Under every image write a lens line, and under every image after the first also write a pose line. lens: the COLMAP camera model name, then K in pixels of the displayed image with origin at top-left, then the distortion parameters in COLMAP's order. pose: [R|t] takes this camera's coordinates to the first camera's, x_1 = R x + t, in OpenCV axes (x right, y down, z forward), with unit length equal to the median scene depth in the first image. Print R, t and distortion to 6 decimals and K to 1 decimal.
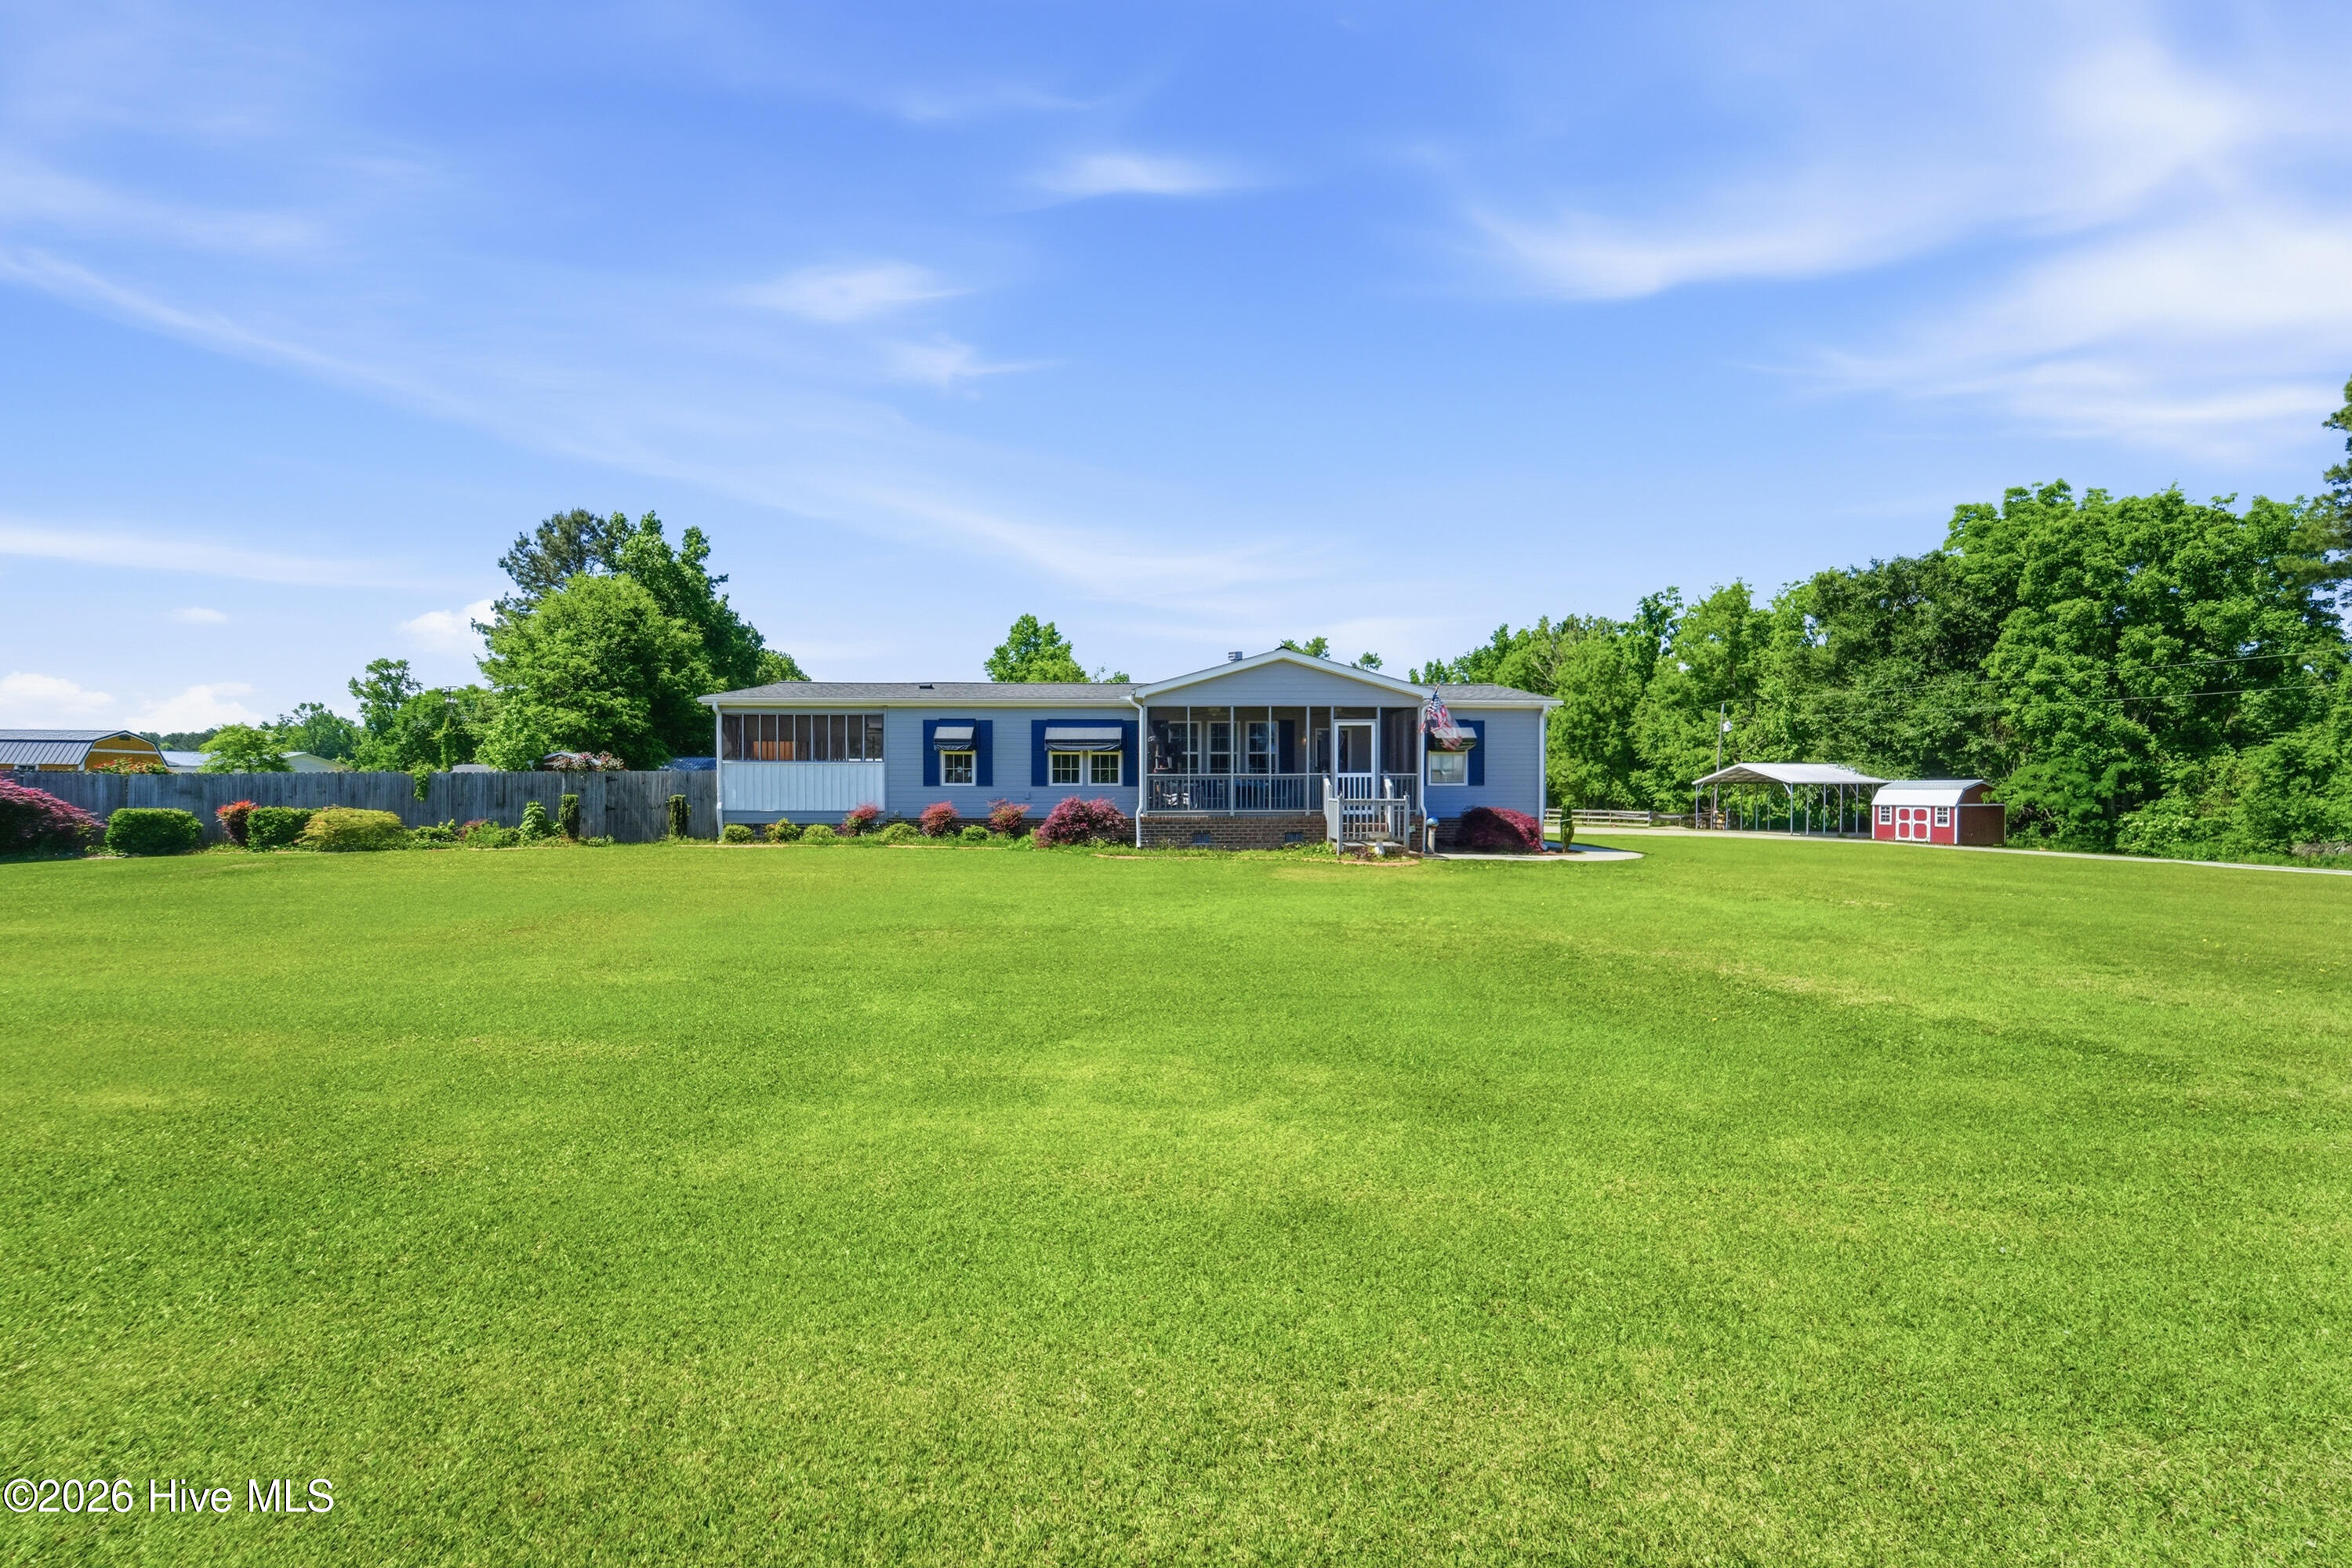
lens RADIAL K [[965.3, 0, 1184.1], [0, 965.3, 802.5], [0, 0, 1]] dist [0.000185, -0.000216]
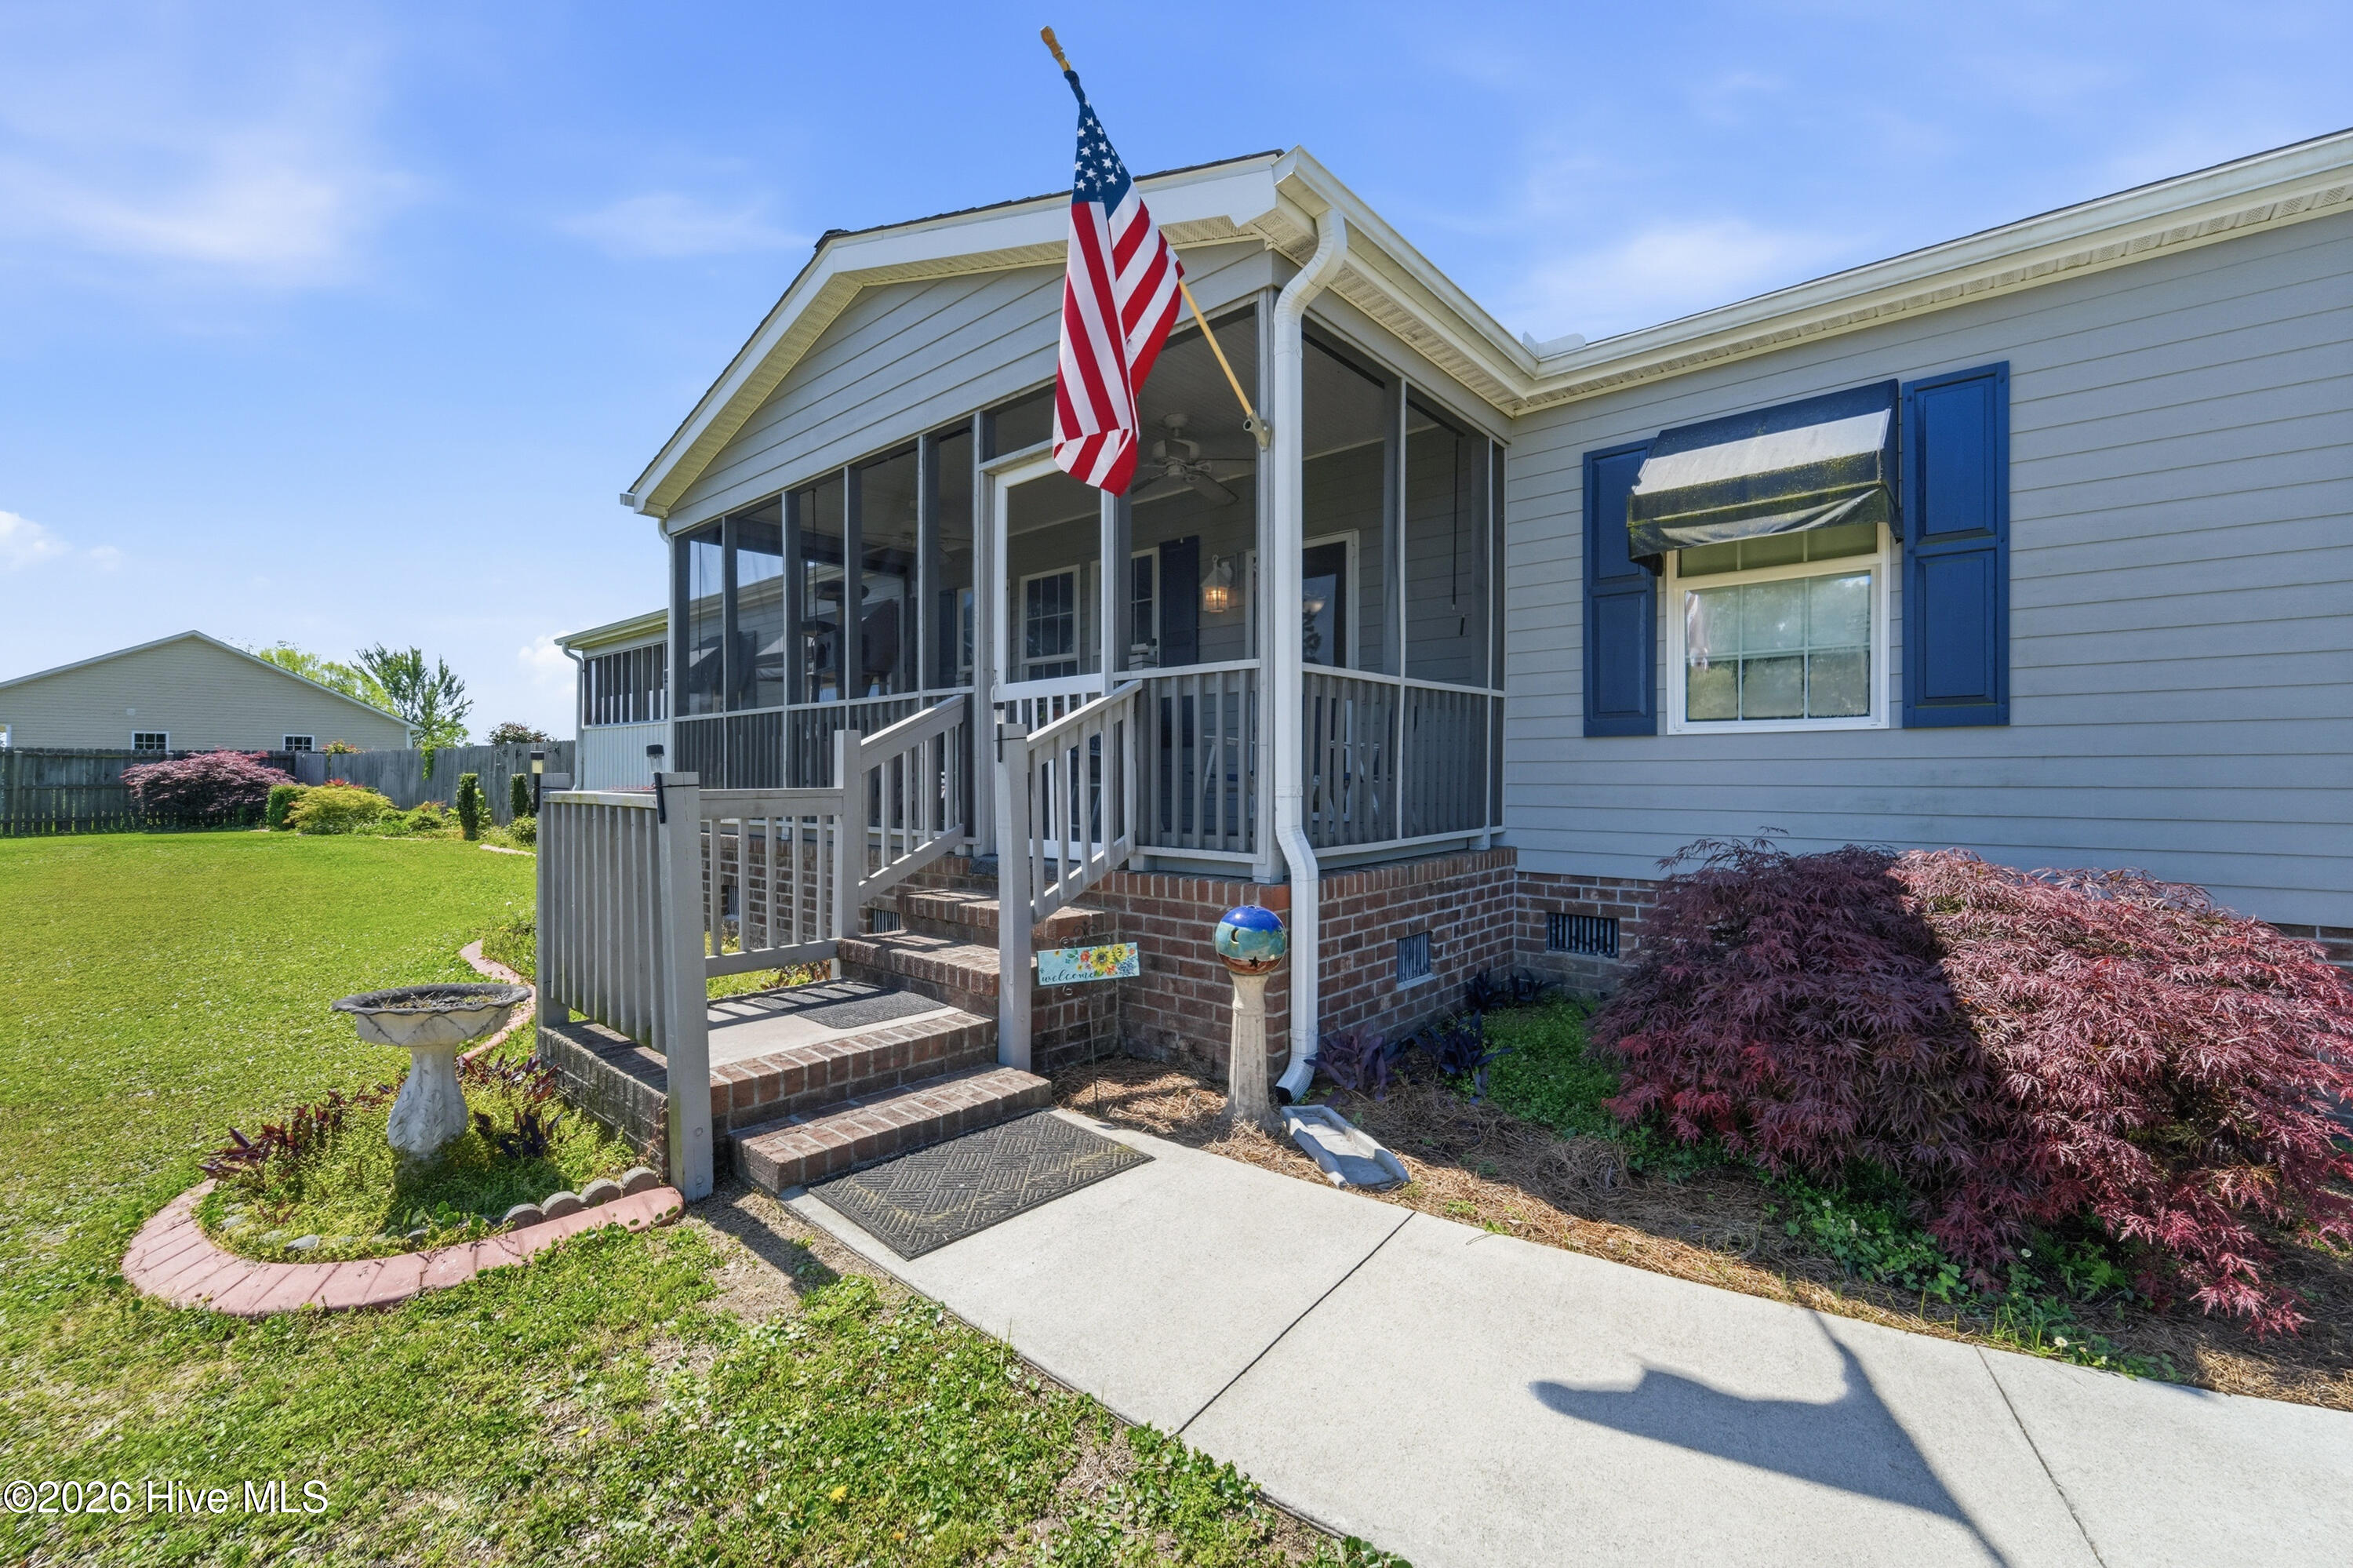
lens RADIAL K [[954.1, 0, 1183.2], [0, 954.1, 779.2], [0, 0, 1]] dist [-0.001230, -0.000061]
pose [[0.734082, 0.004949, -0.679043, 0.145677], [-0.012701, 0.999899, -0.006442, -0.002036], [0.678942, 0.013354, 0.734070, 0.349611]]
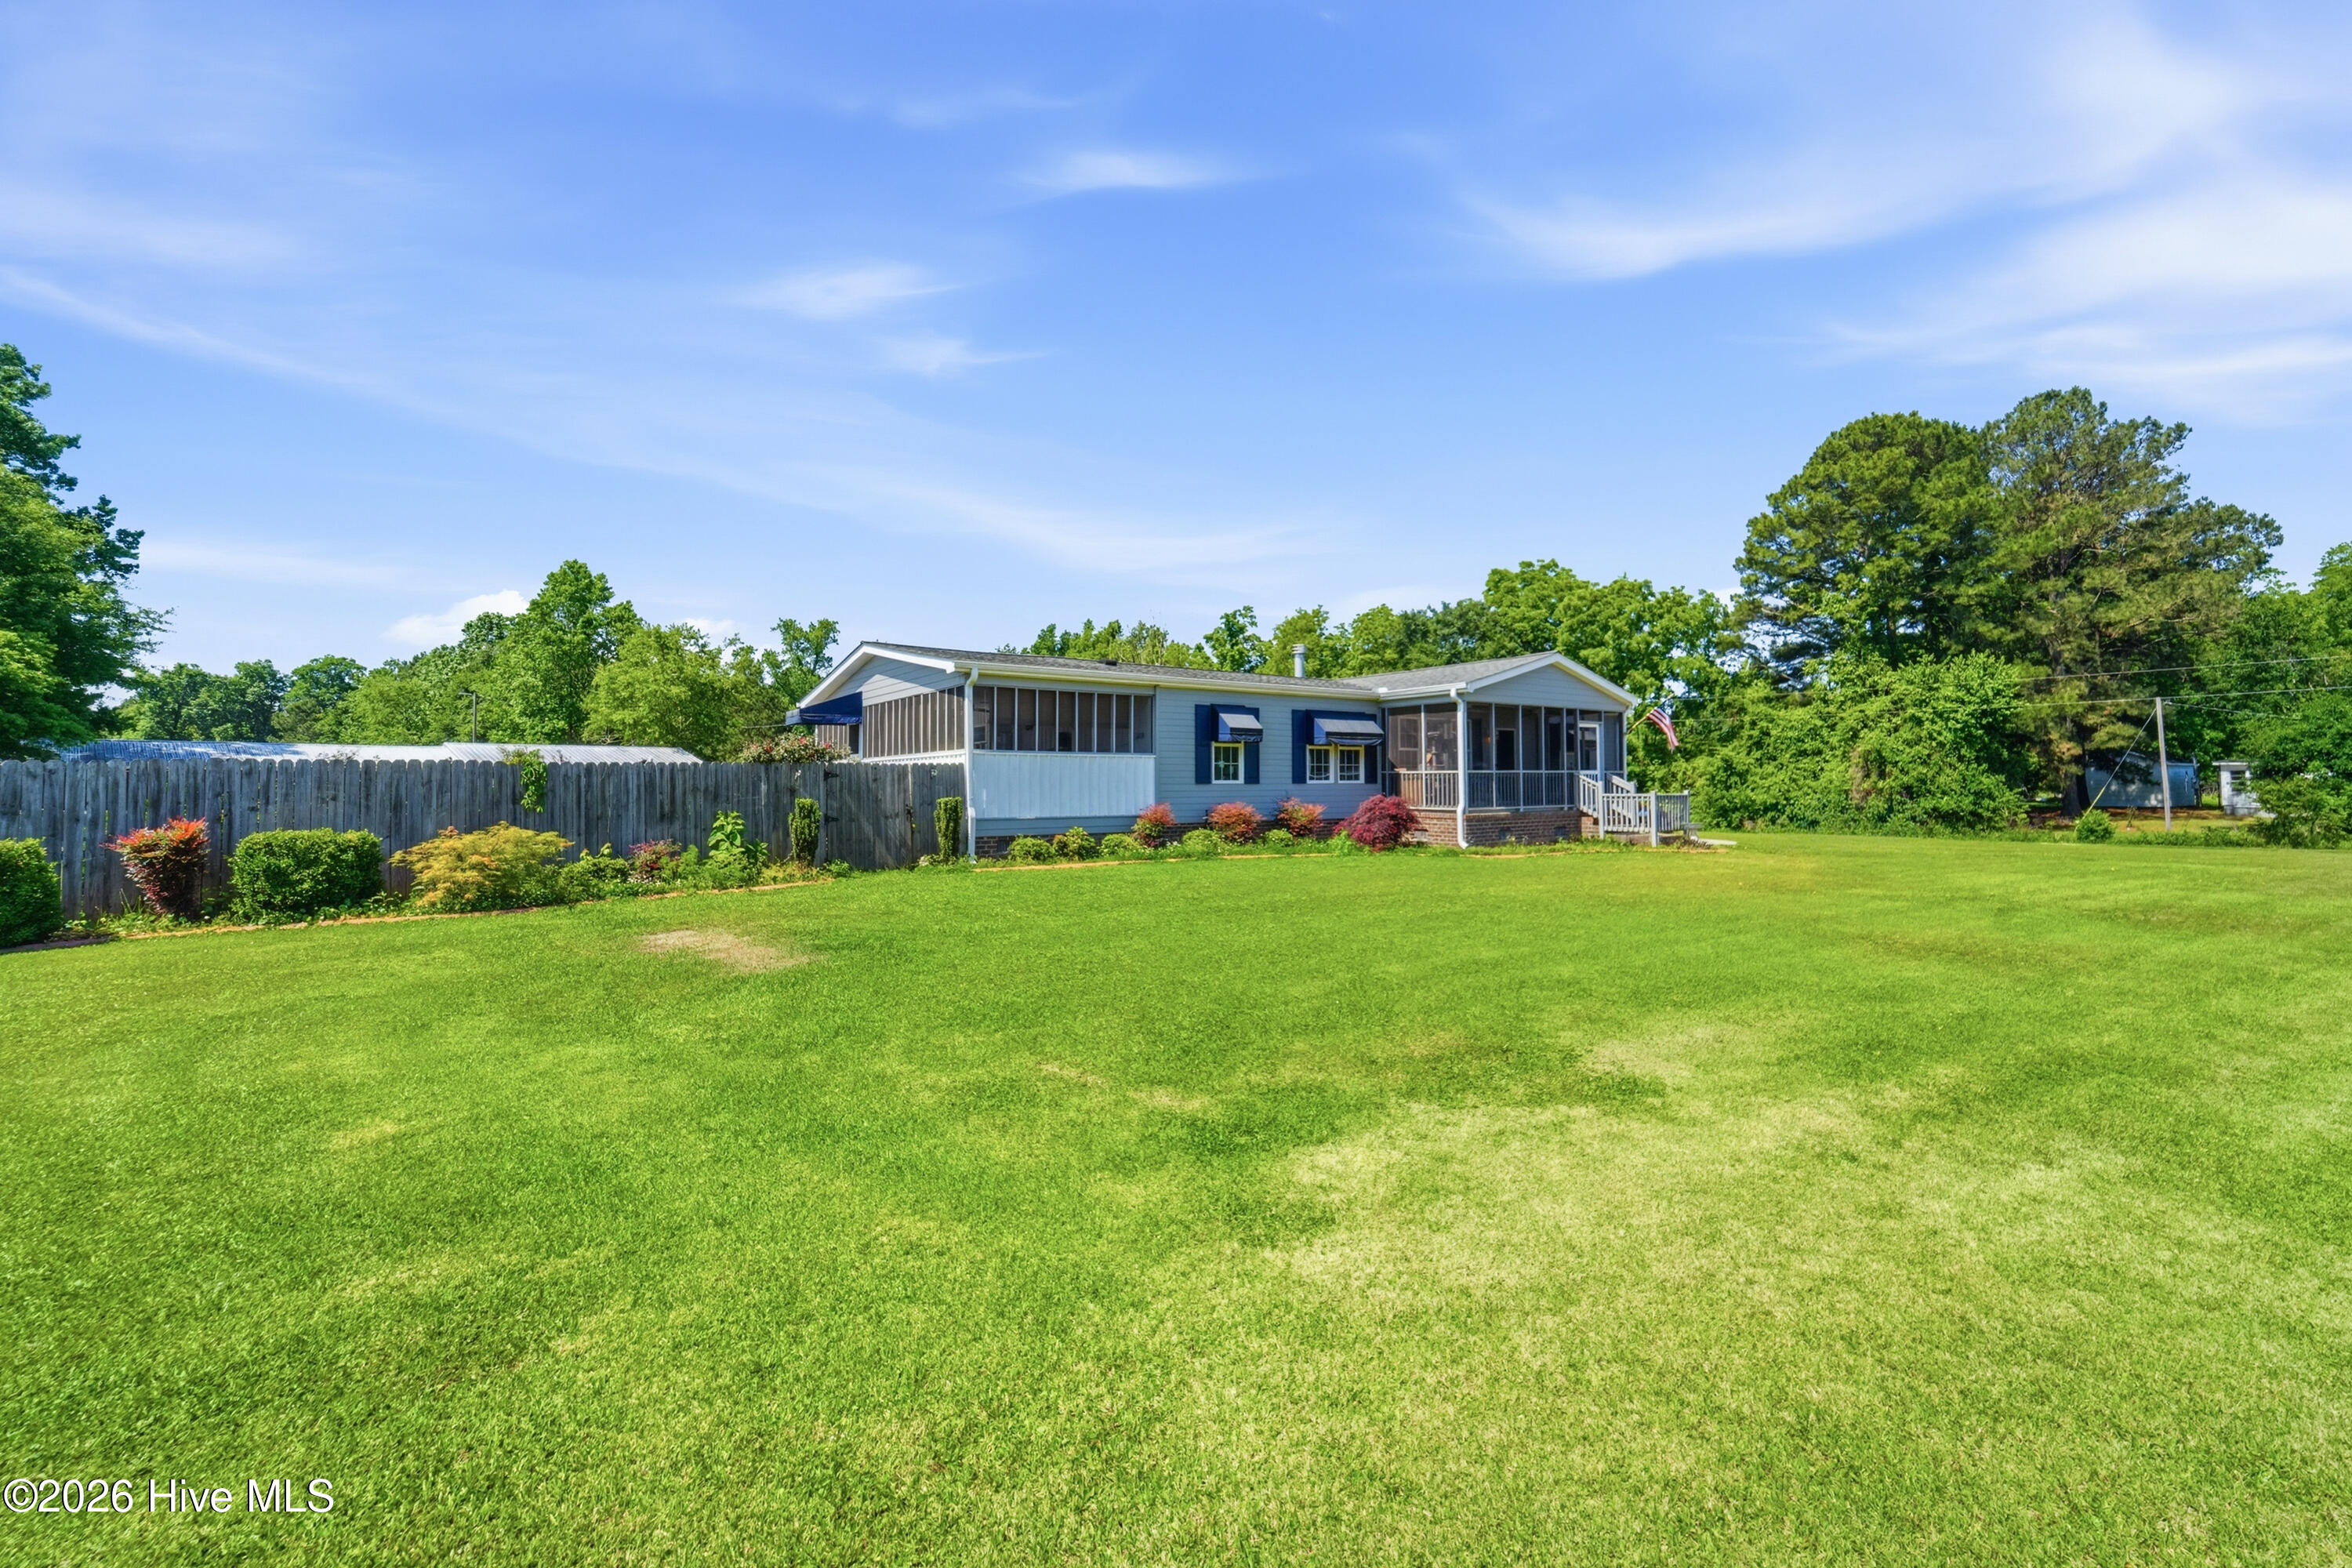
lens RADIAL K [[1008.8, 0, 1178.6], [0, 1008.8, 736.6], [0, 0, 1]] dist [0.001106, 0.000605]
pose [[0.830058, 0.024172, 0.557152, -0.342673], [0.012078, 0.998047, -0.061295, -0.002190], [-0.557546, 0.057608, 0.828145, 0.129126]]
